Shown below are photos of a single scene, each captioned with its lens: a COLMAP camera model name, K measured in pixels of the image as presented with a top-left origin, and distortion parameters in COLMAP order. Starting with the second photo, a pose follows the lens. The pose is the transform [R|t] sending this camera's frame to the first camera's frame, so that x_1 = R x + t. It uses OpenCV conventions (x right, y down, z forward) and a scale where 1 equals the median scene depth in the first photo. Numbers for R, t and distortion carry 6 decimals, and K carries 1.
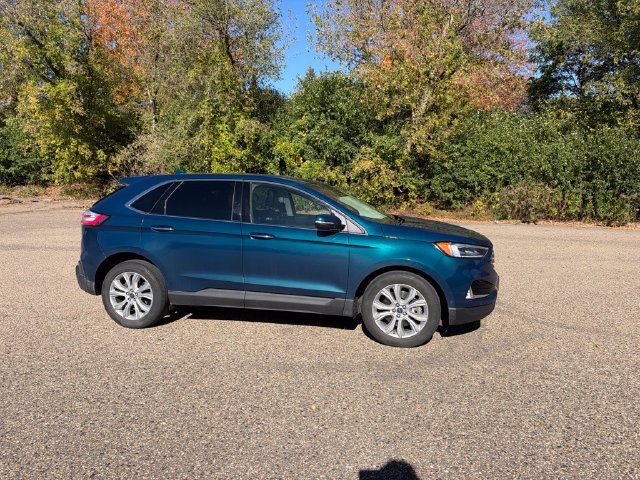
lens RADIAL K [[462.0, 0, 323.9], [0, 462.0, 238.1], [0, 0, 1]] dist [0.010800, -0.030070]
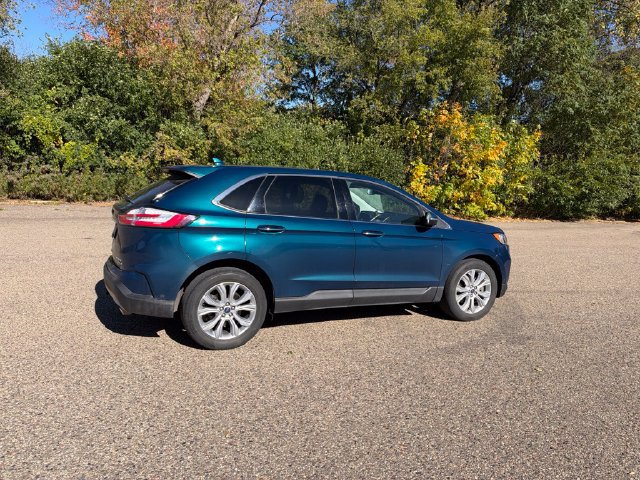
lens RADIAL K [[462.0, 0, 322.8], [0, 462.0, 243.5], [0, 0, 1]] dist [0.010800, -0.030070]
pose [[0.801094, -0.046789, 0.596707, -0.765768], [0.027975, 0.998777, 0.040760, -0.025369], [-0.597885, -0.015959, 0.801423, 0.230685]]
